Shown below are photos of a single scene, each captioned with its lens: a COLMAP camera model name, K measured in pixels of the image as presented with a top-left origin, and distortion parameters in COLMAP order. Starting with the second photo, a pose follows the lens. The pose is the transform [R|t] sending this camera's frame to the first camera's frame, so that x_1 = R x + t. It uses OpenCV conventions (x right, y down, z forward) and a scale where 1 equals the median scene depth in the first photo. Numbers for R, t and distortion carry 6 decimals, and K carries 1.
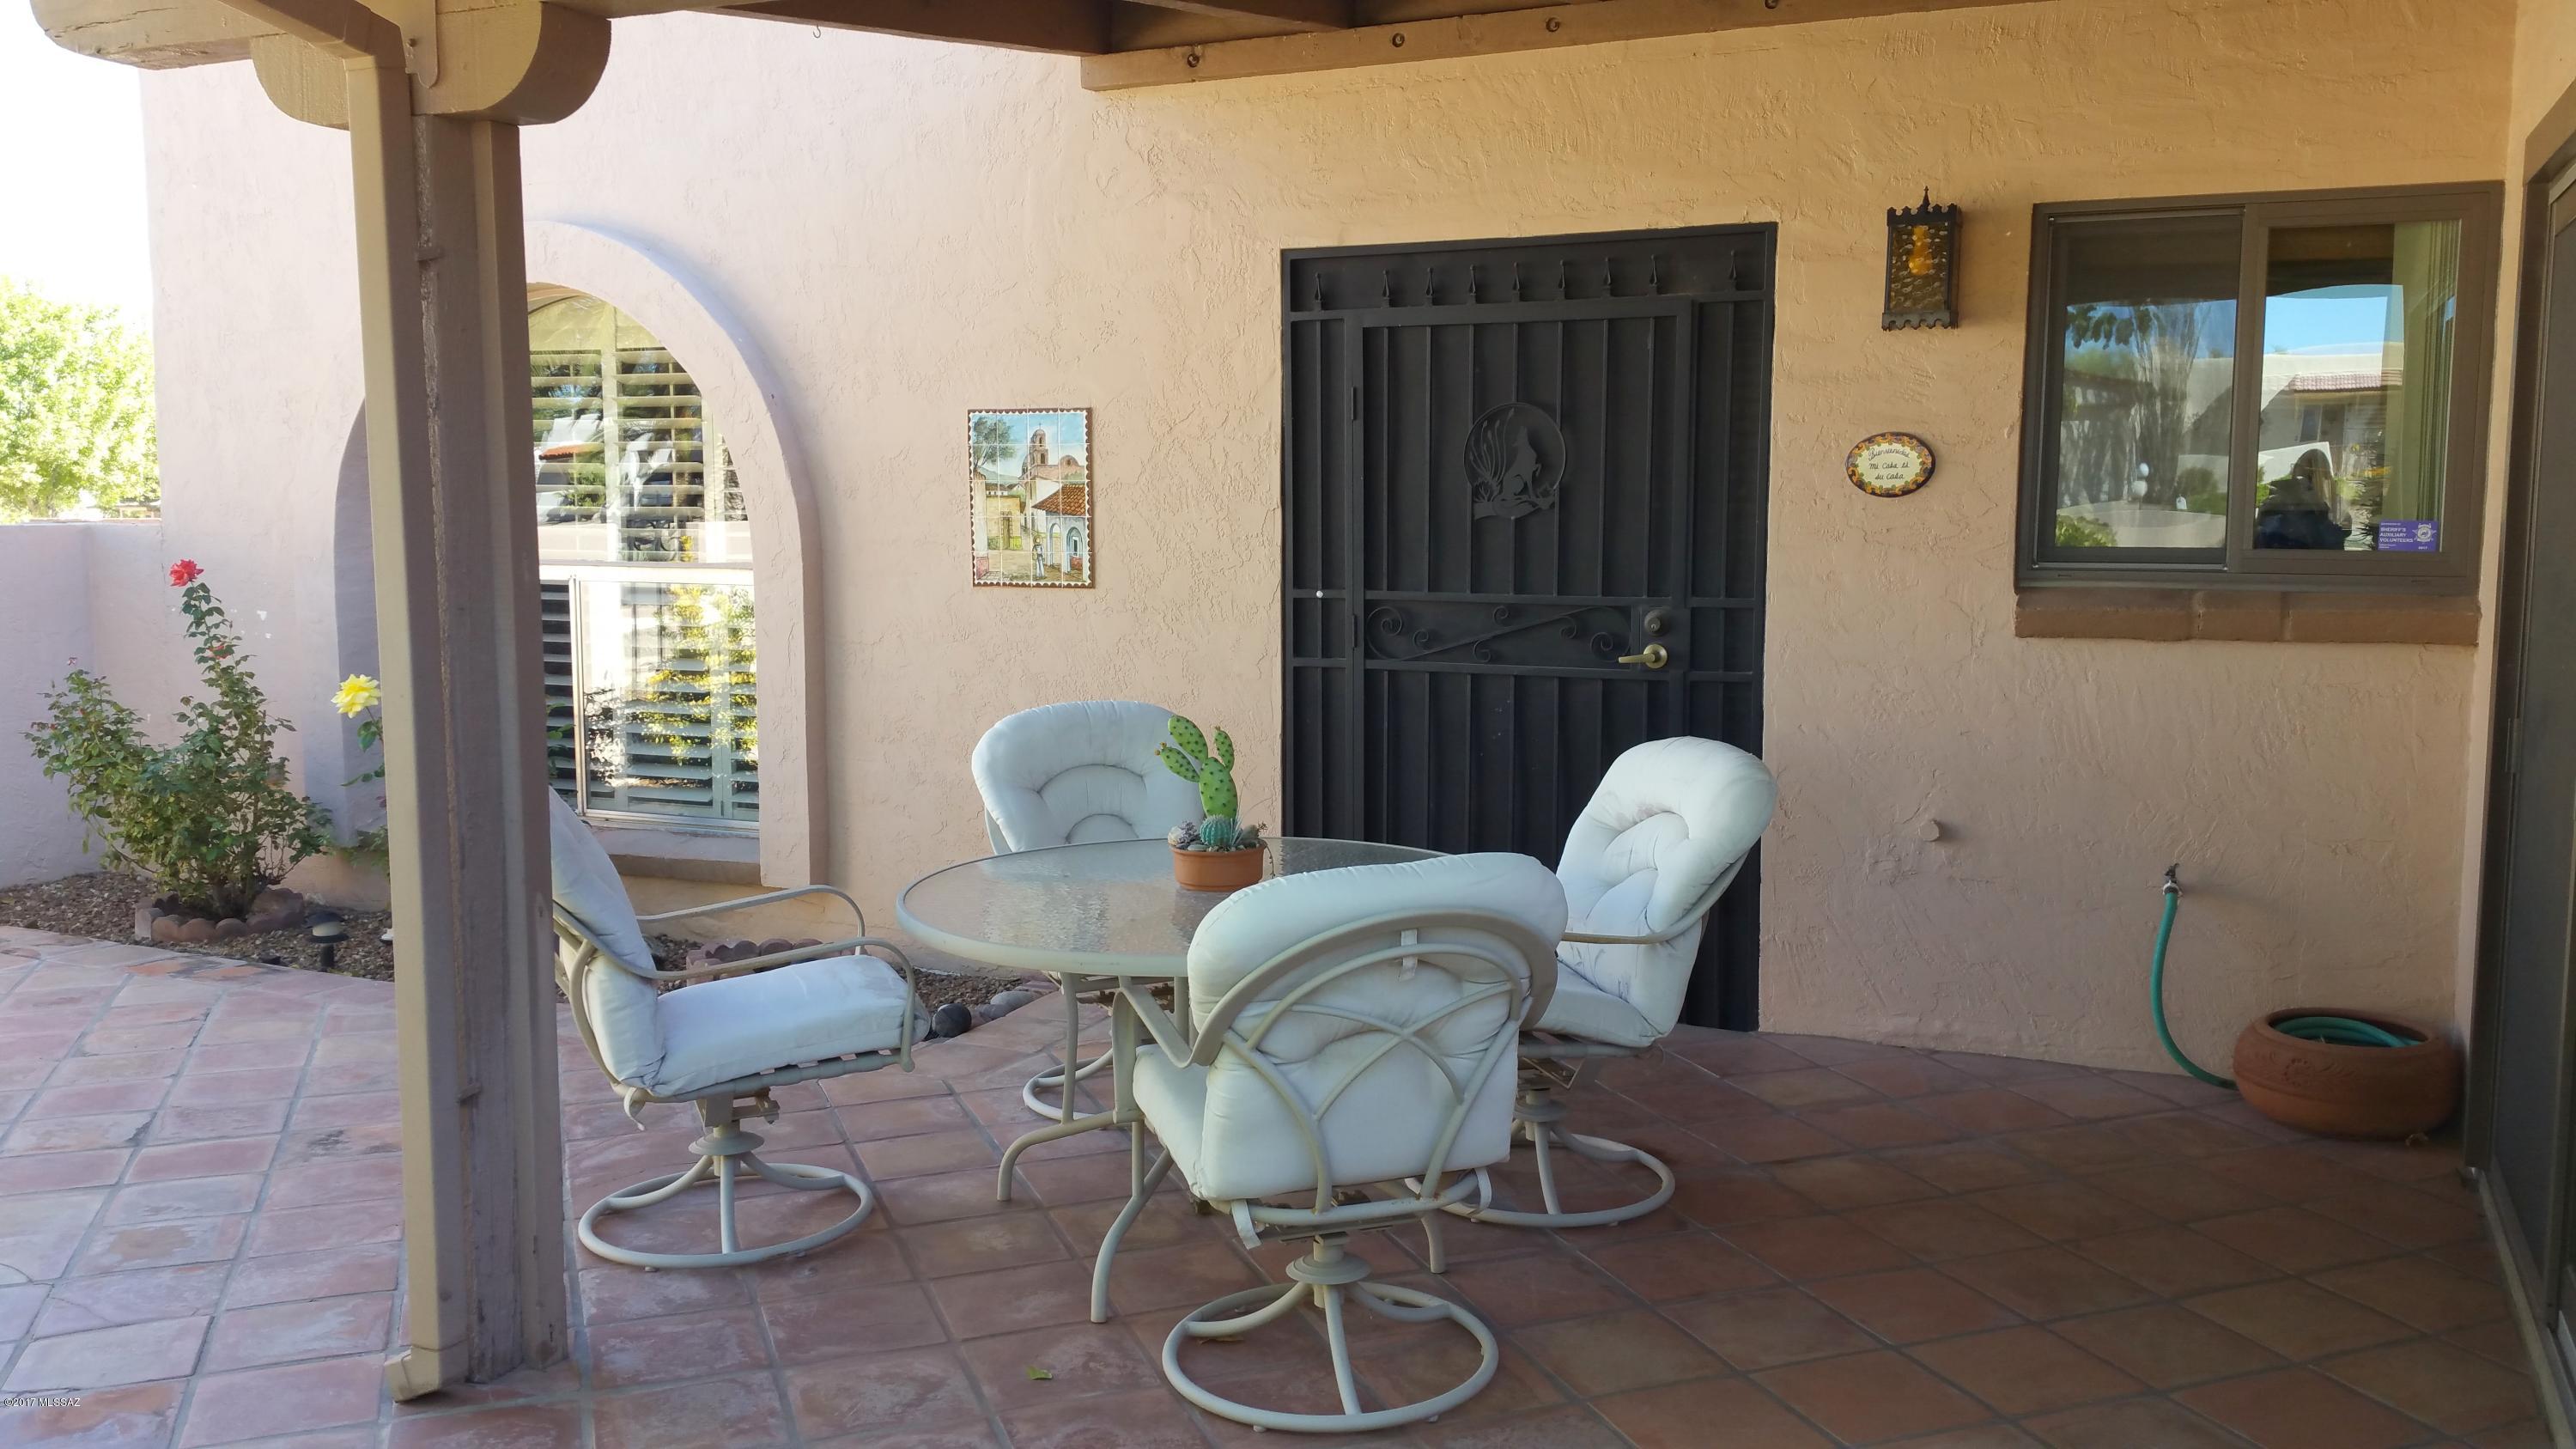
lens RADIAL K [[2062.0, 0, 1289.1], [0, 2062.0, 763.3], [0, 0, 1]] dist [0.138759, -0.286920]
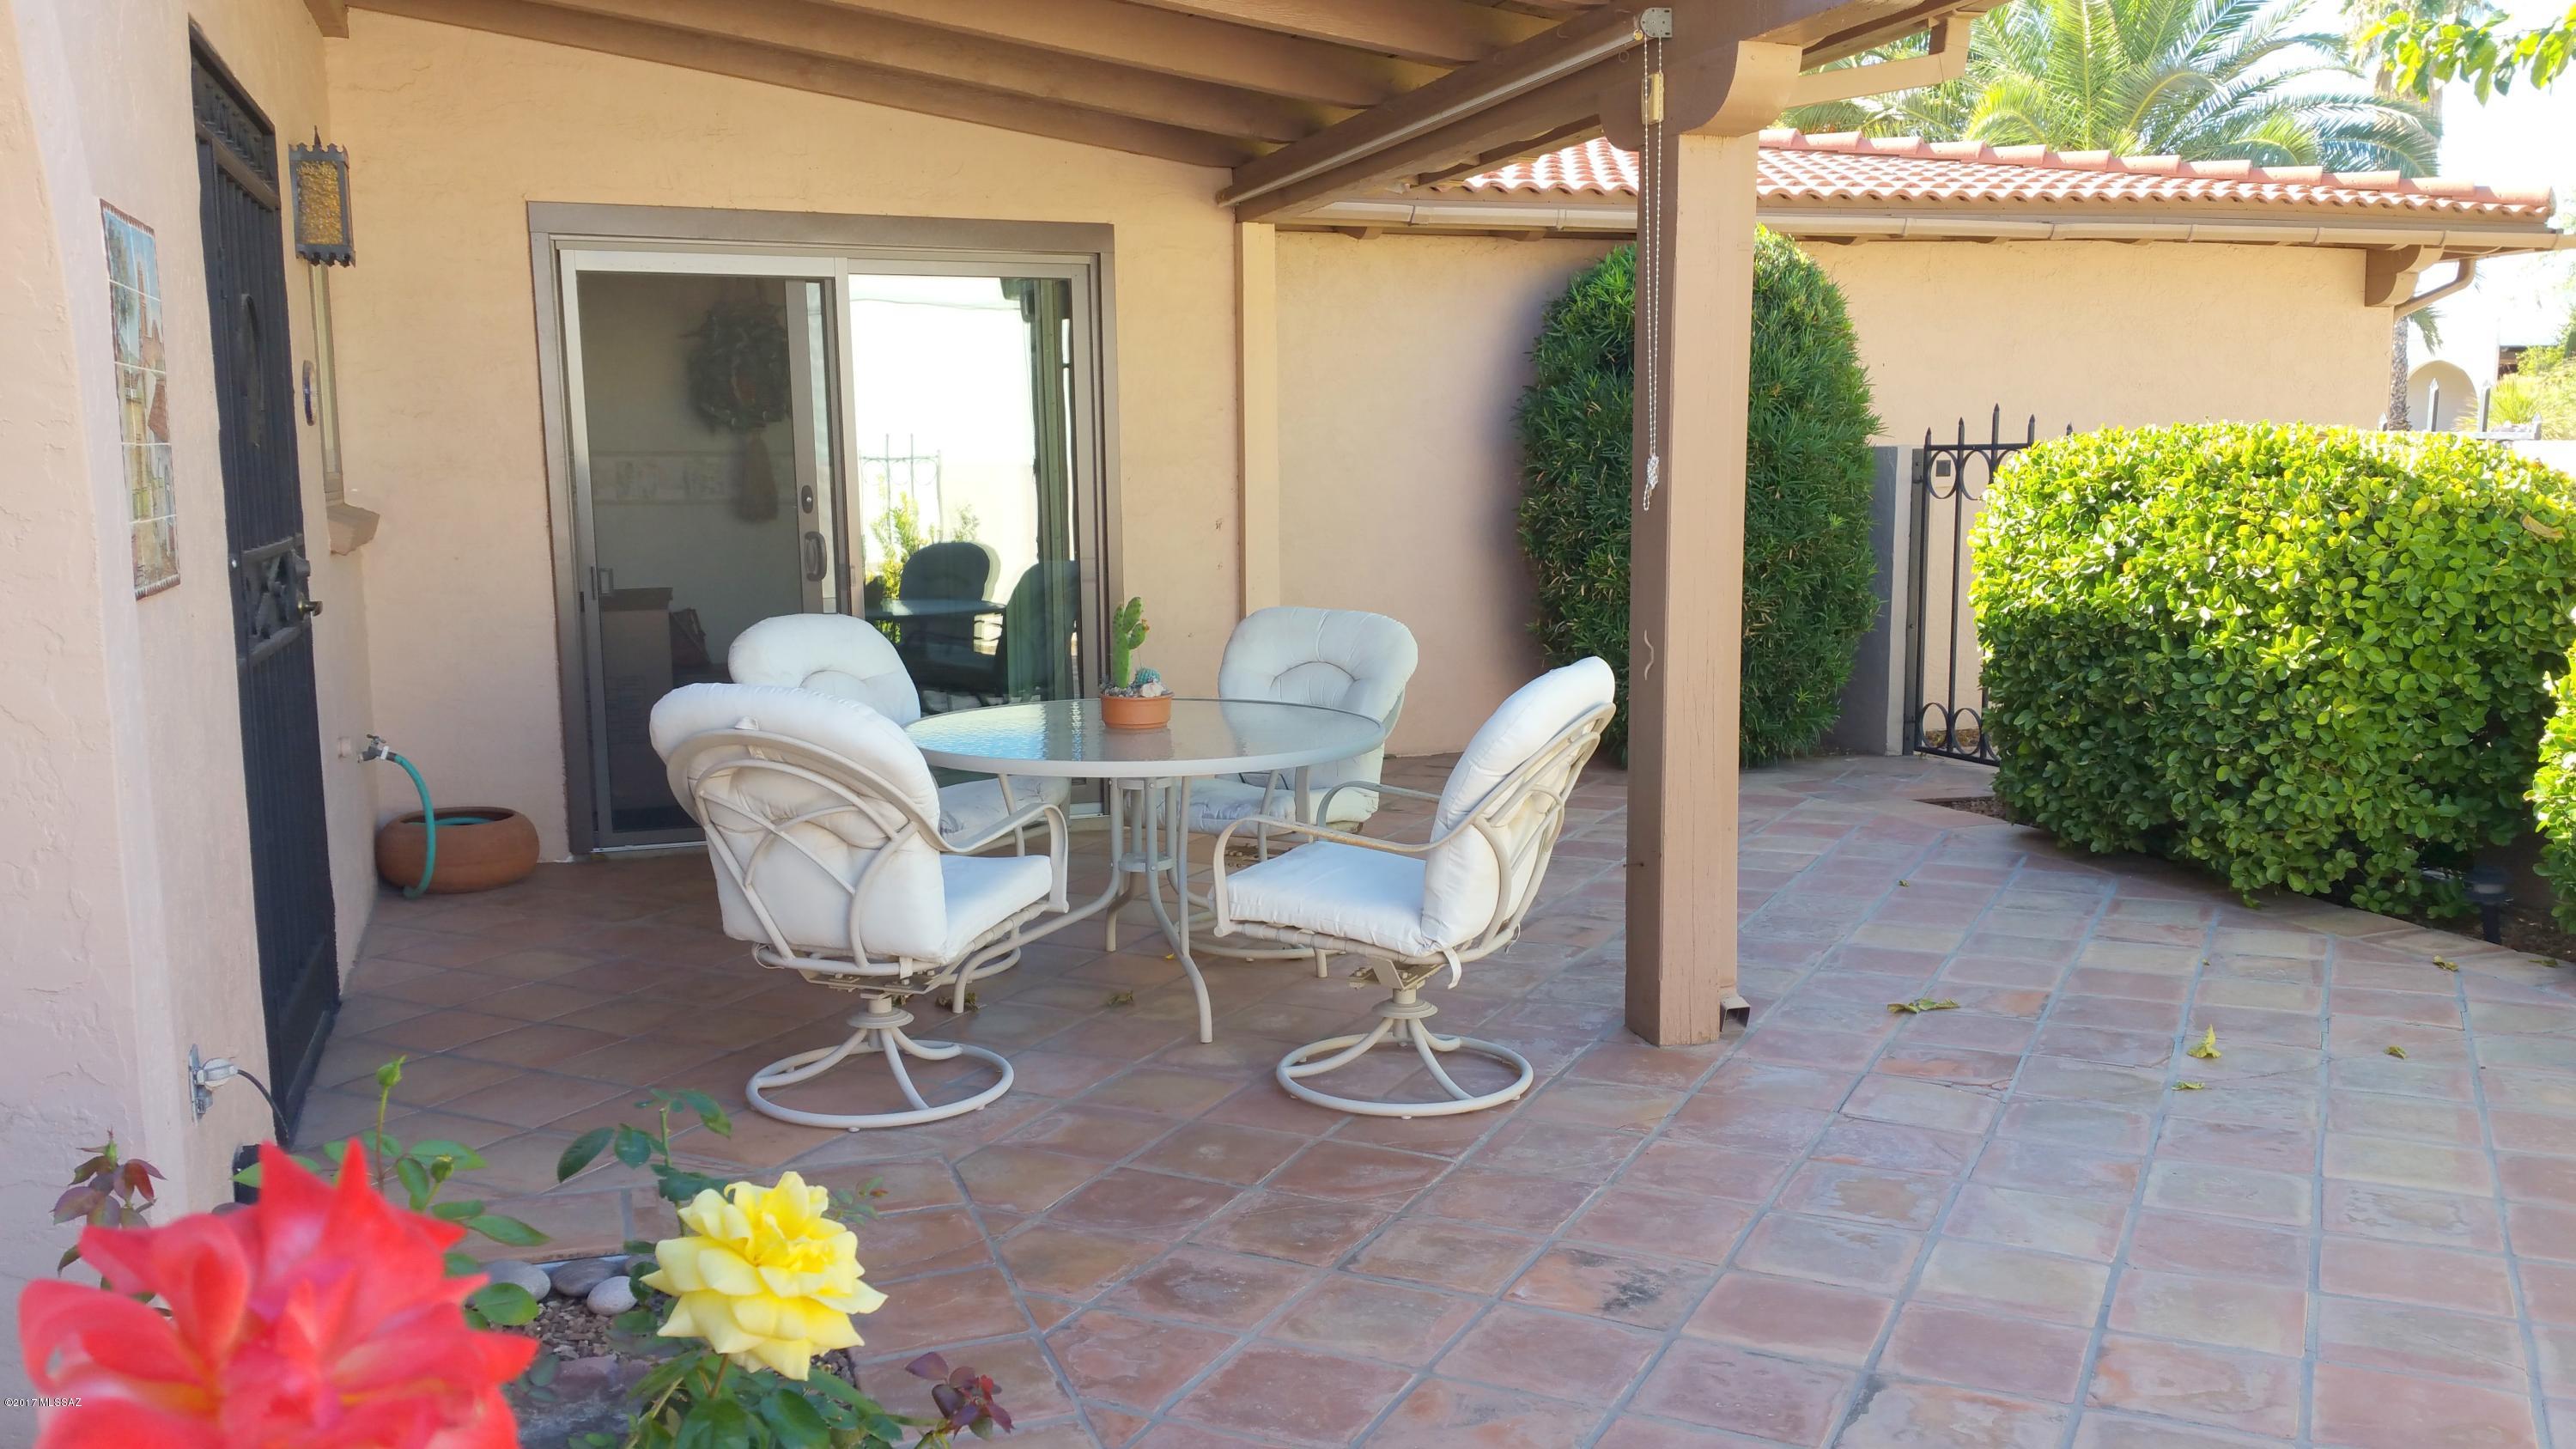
lens RADIAL K [[2110.3, 0, 1302.7], [0, 2110.3, 762.7], [0, 0, 1]] dist [0.154956, -0.321559]
pose [[-0.695060, -0.101074, 0.711812, -0.805435], [0.095585, 0.968288, 0.230828, -0.164142], [-0.712569, 0.228477, -0.663357, 1.388980]]
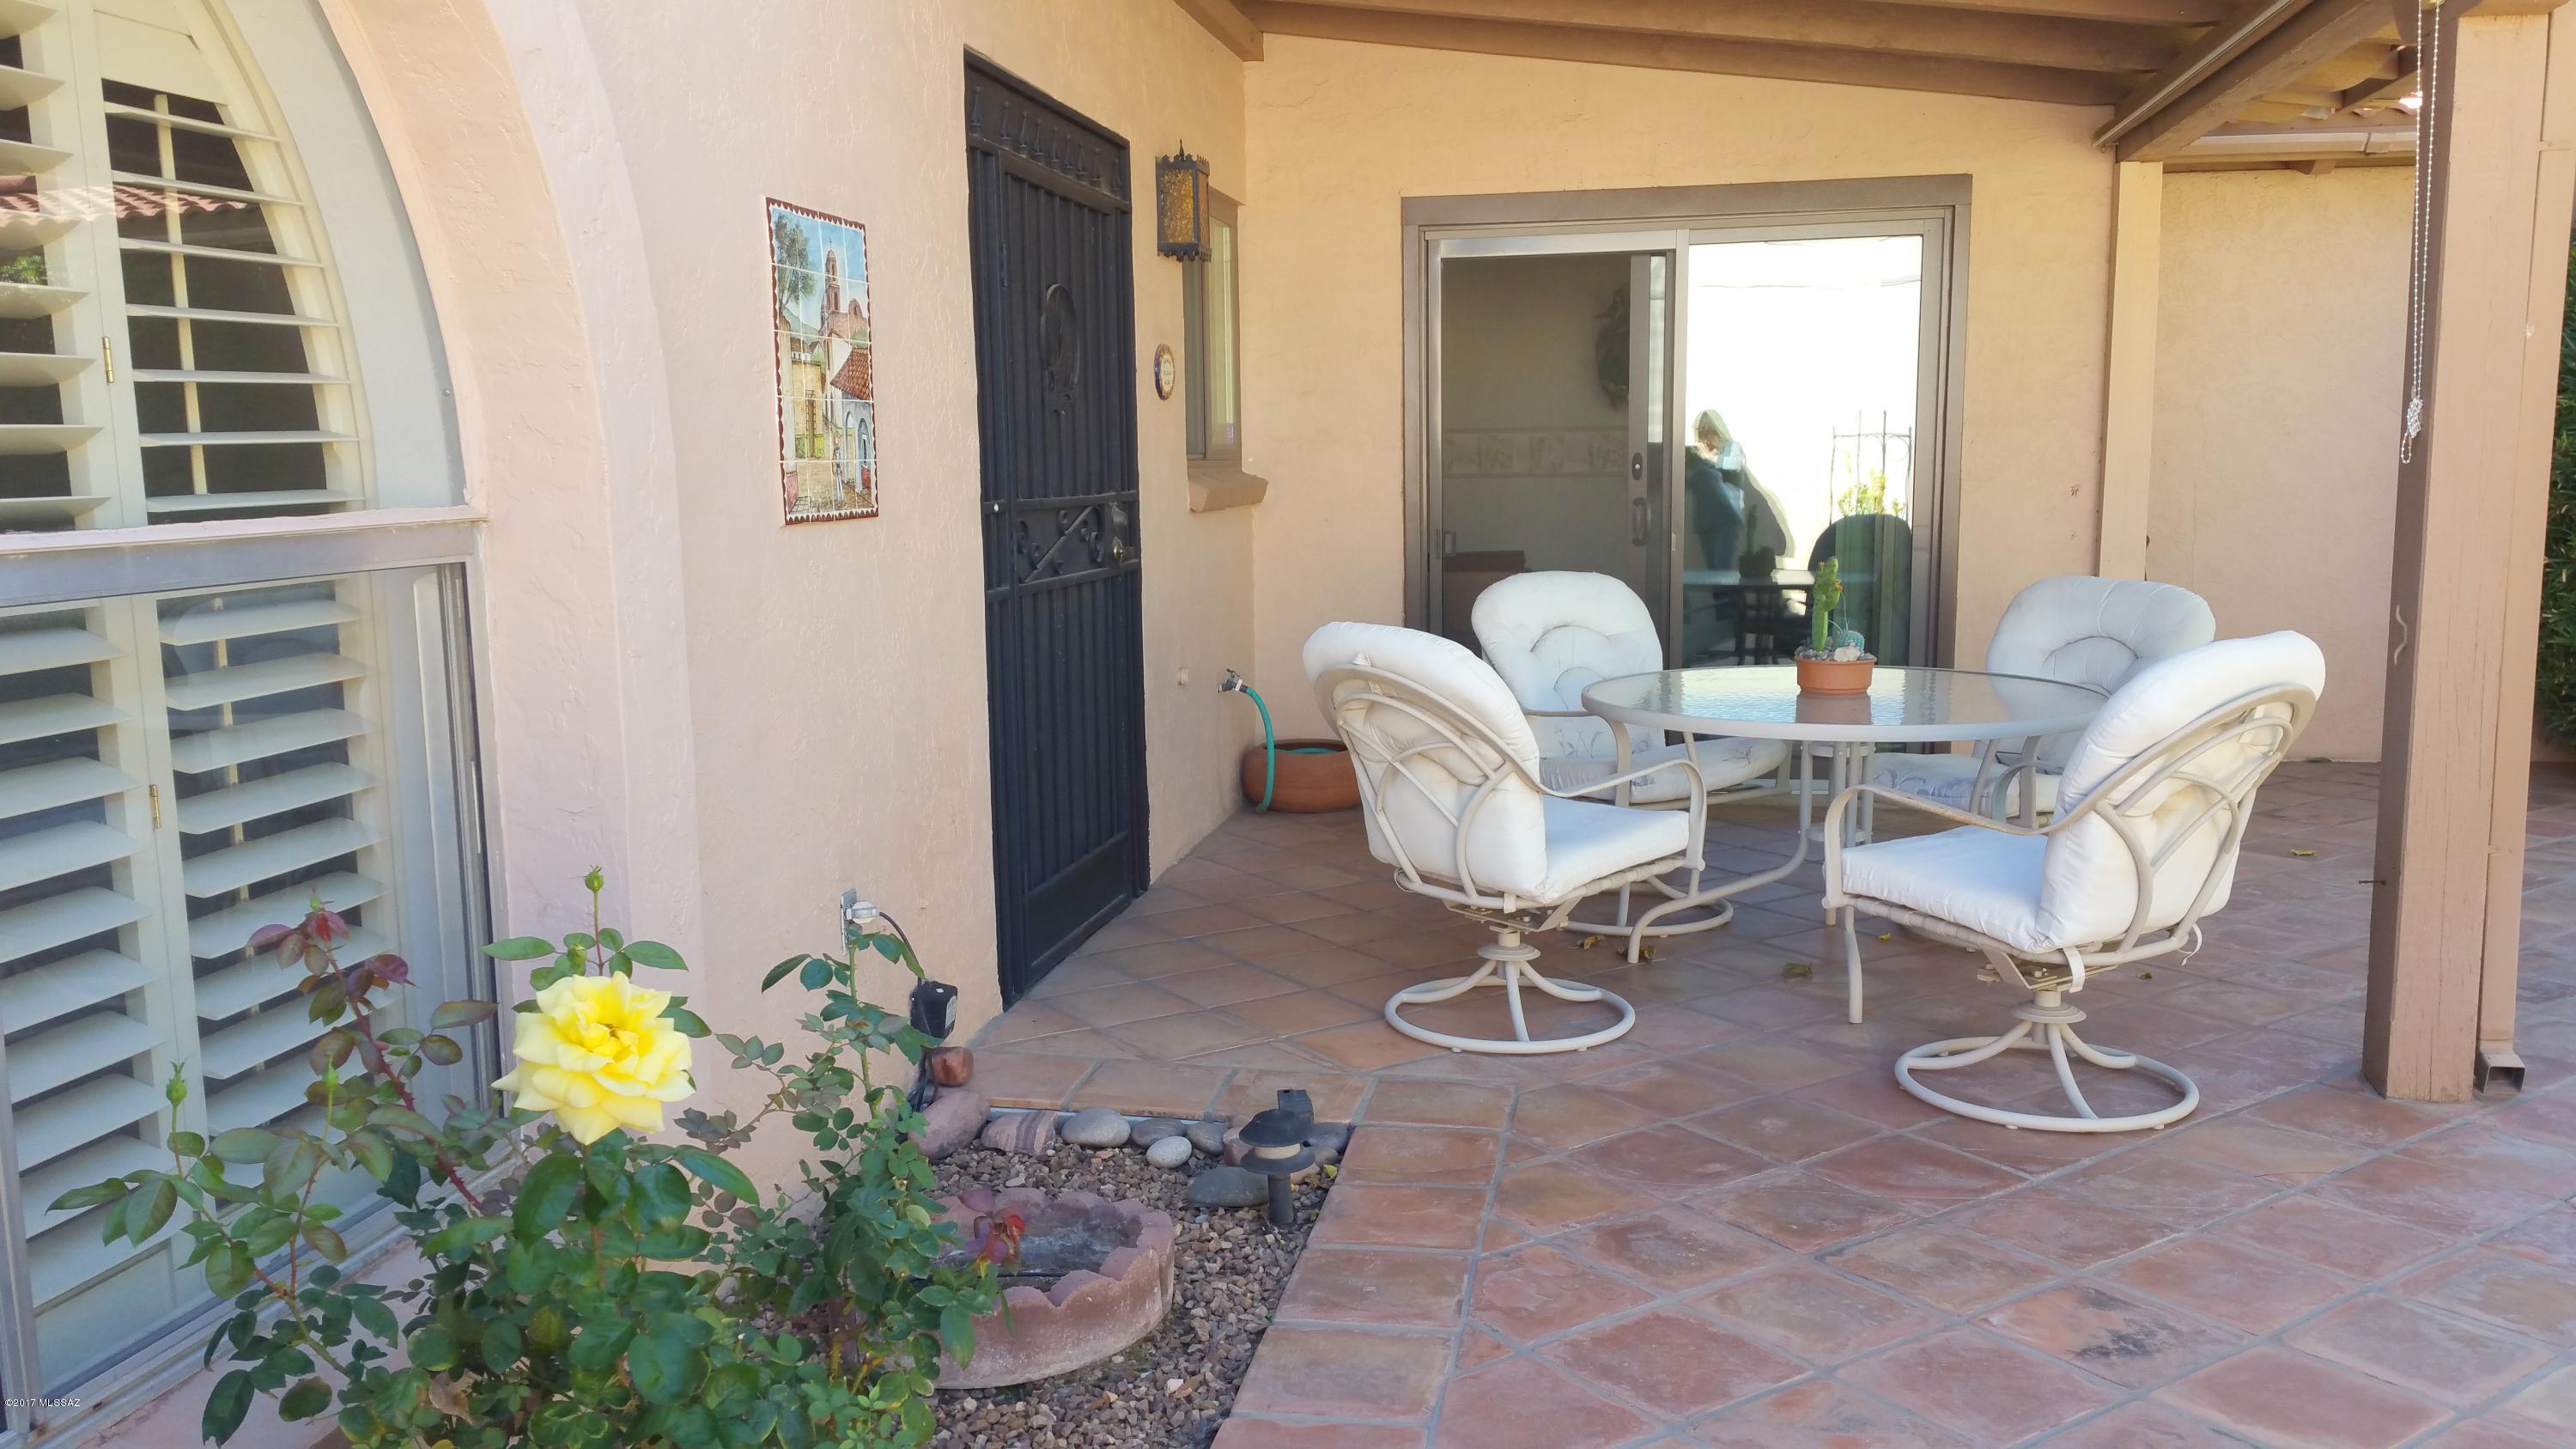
lens RADIAL K [[2062.0, 0, 1289.1], [0, 2062.0, 763.3], [0, 0, 1]] dist [0.138759, -0.286920]
pose [[-0.244112, -0.143406, 0.959085, -0.892537], [0.132678, 0.974766, 0.179521, -0.128599], [-0.960628, 0.171073, -0.218925, 1.228484]]
